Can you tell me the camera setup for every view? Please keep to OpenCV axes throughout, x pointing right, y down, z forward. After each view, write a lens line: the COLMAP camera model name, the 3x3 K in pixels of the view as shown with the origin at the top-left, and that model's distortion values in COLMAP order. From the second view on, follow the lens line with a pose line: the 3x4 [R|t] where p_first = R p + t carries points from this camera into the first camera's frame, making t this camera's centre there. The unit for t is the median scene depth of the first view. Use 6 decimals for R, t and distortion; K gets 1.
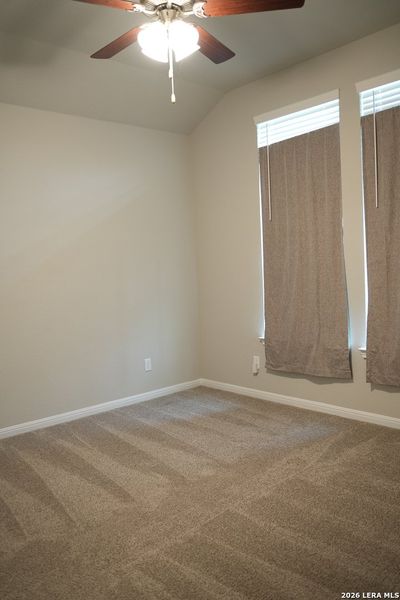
lens RADIAL K [[489.1, 0, 200.0], [0, 489.1, 300.0], [0, 0, 1]] dist [-0.056948, 0.007610]
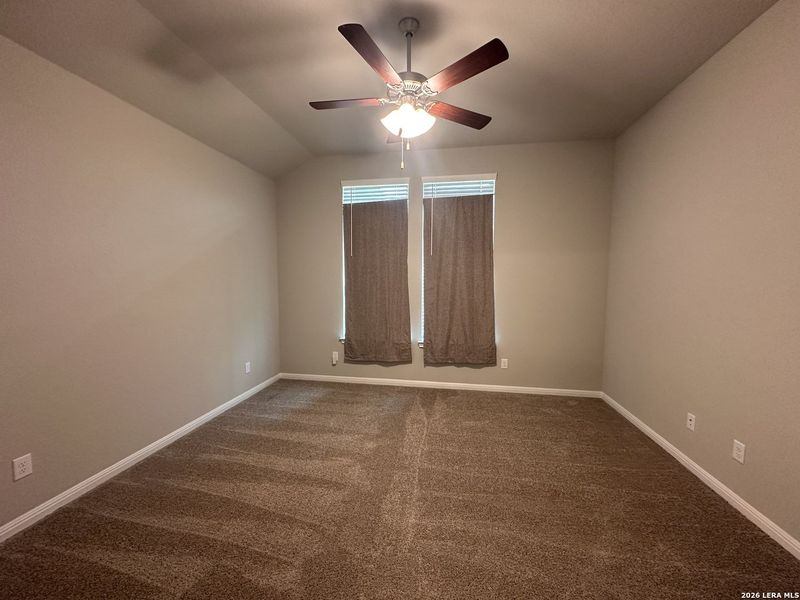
lens RADIAL K [[317.6, 0, 400.0], [0, 317.6, 300.0], [0, 0, 1]] dist [0.000381, 0.000069]
pose [[0.784063, 0.003190, 0.620673, -0.368094], [0.006300, 0.999894, -0.013097, -0.024552], [-0.620649, 0.014179, 0.783960, 0.207038]]
